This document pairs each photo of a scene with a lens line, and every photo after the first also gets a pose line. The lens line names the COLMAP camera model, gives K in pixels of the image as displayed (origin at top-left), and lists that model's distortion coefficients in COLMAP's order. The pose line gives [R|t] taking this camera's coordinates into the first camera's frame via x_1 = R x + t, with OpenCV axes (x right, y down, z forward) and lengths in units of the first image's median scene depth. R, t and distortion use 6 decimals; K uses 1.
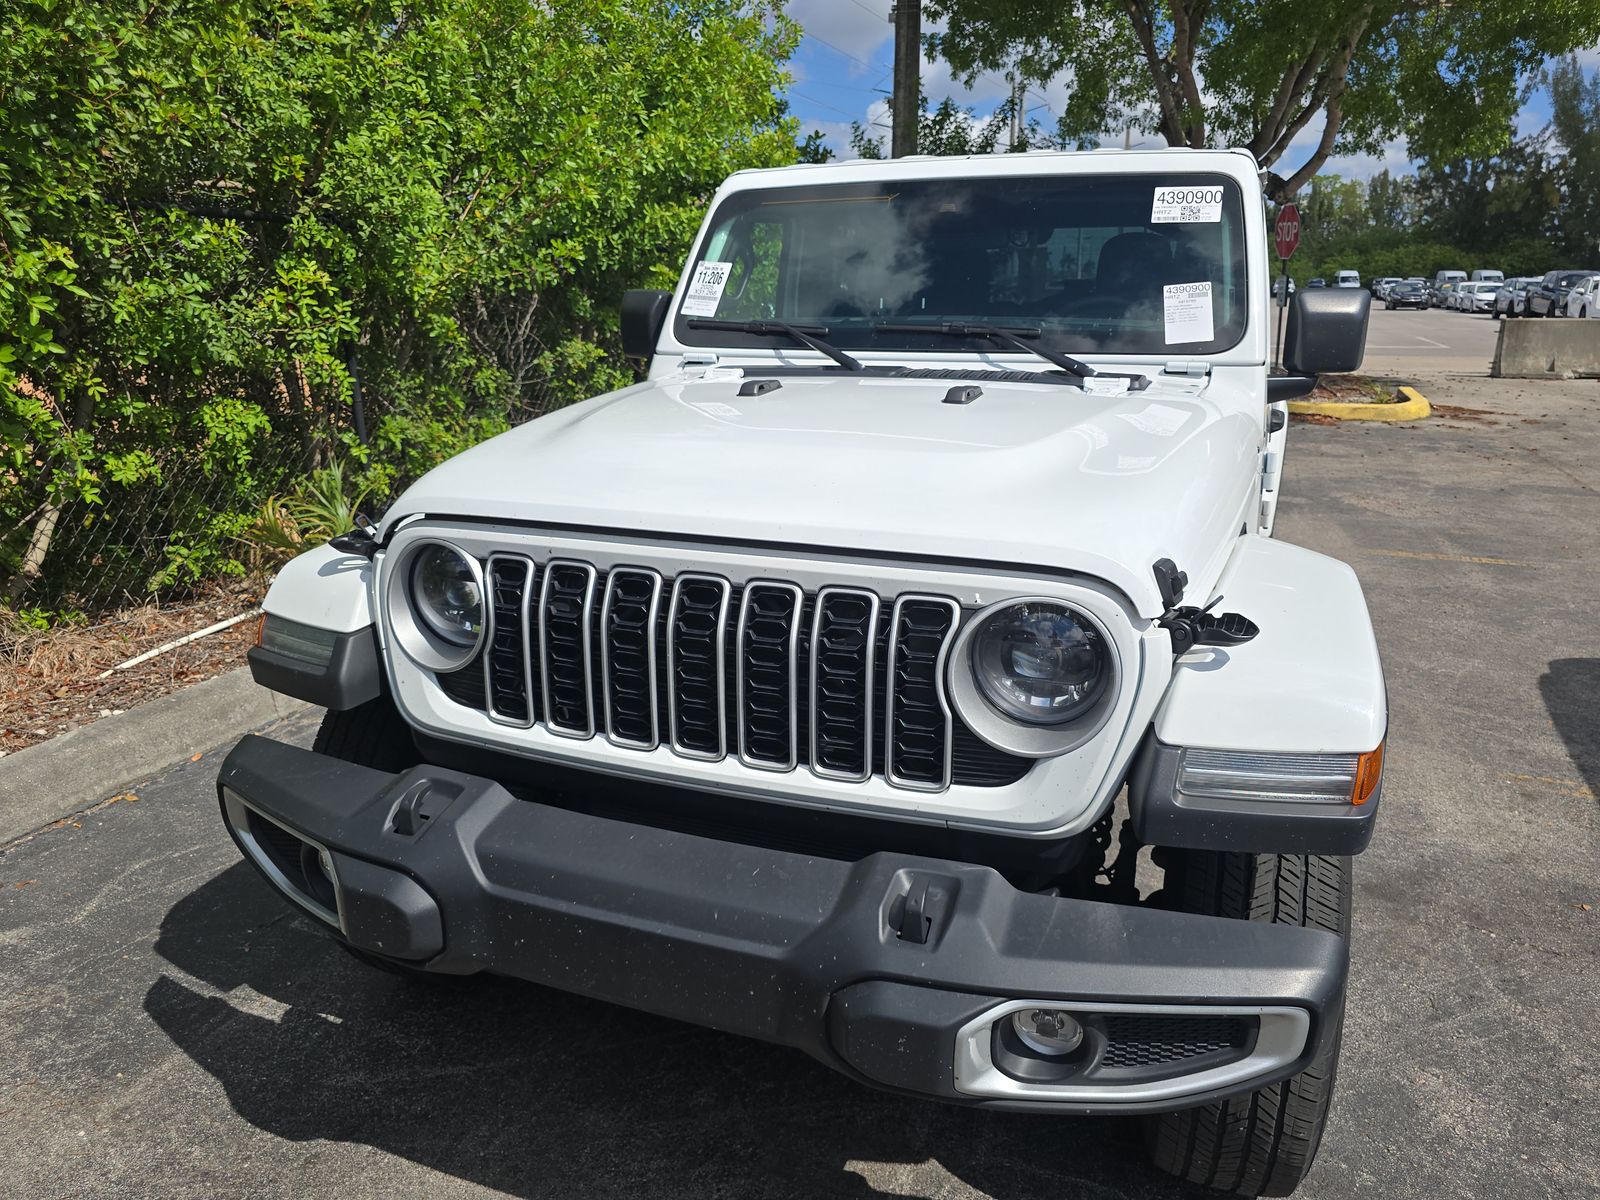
lens RADIAL K [[1063.0, 0, 793.8], [0, 1063.0, 594.2], [0, 0, 1]] dist [0.054934, -0.051364]
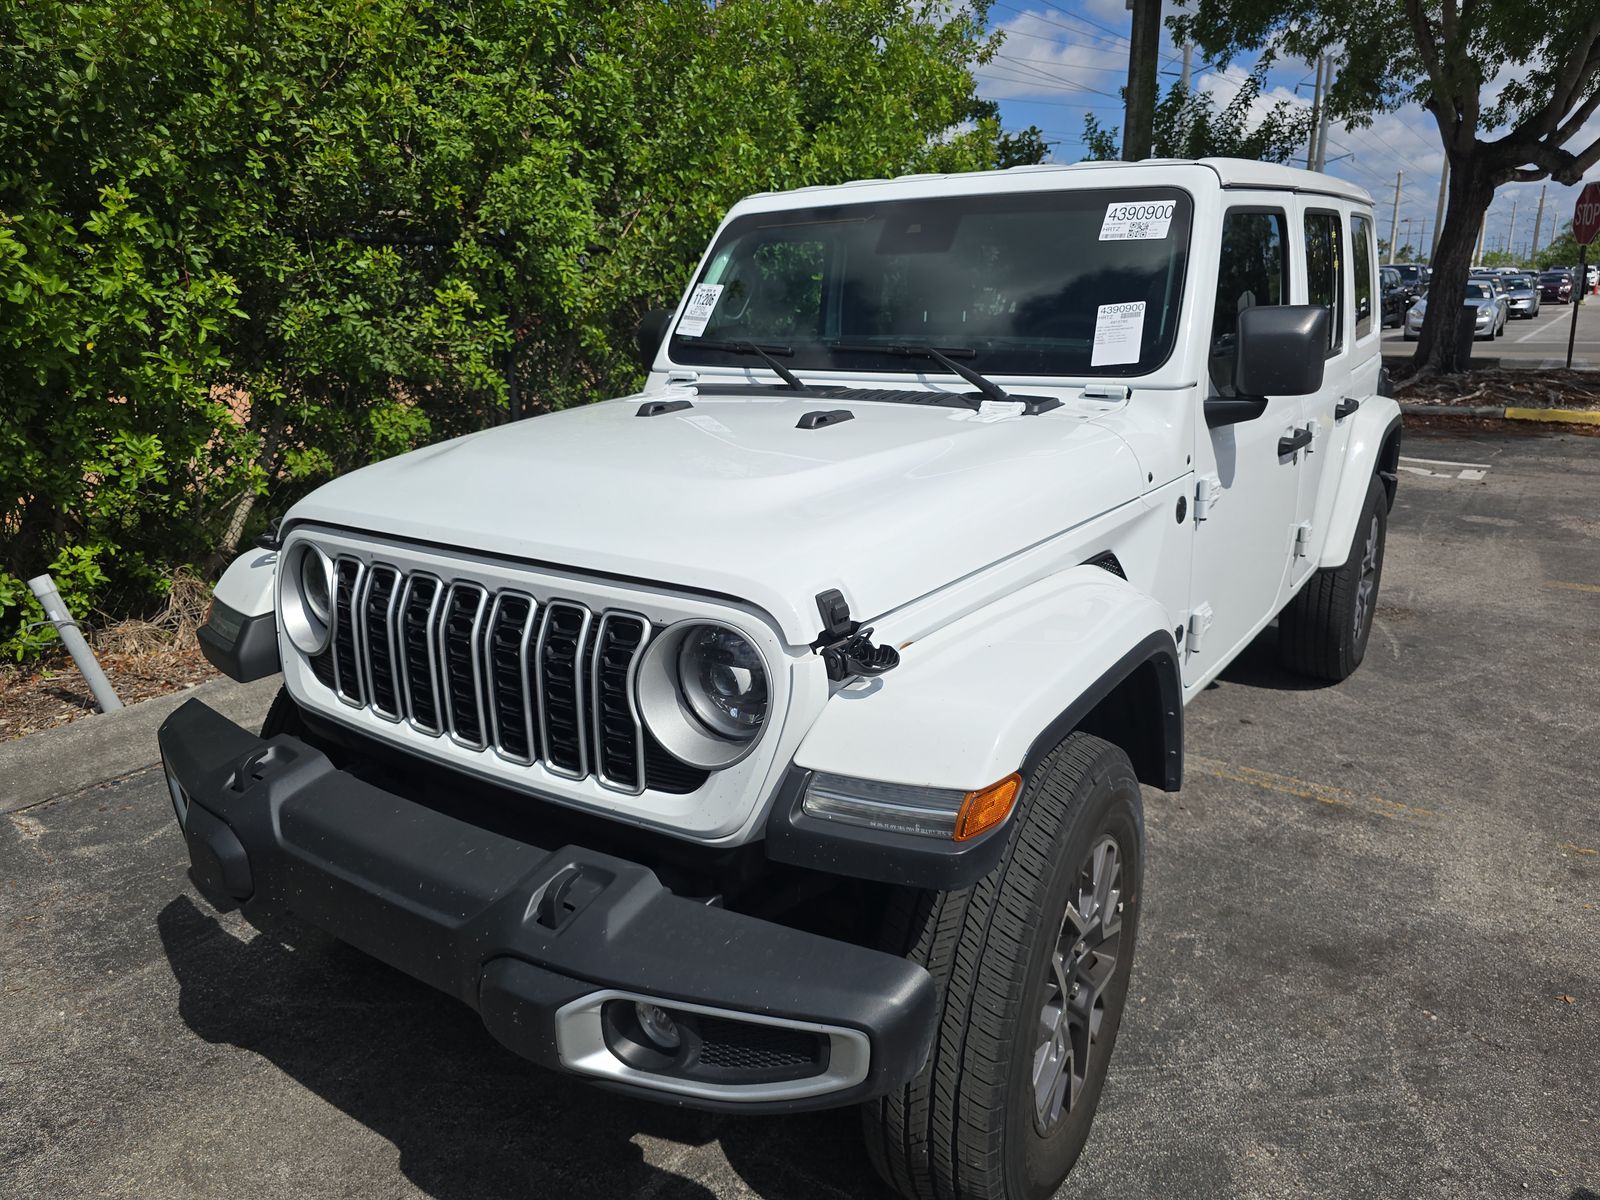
lens RADIAL K [[1059.0, 0, 787.5], [0, 1059.0, 591.4], [0, 0, 1]] dist [0.057286, -0.041243]
pose [[0.972865, 0.048532, -0.226228, 0.255322], [-0.048709, 0.998801, 0.004806, -0.016014], [0.226190, 0.006343, 0.974063, -0.006991]]
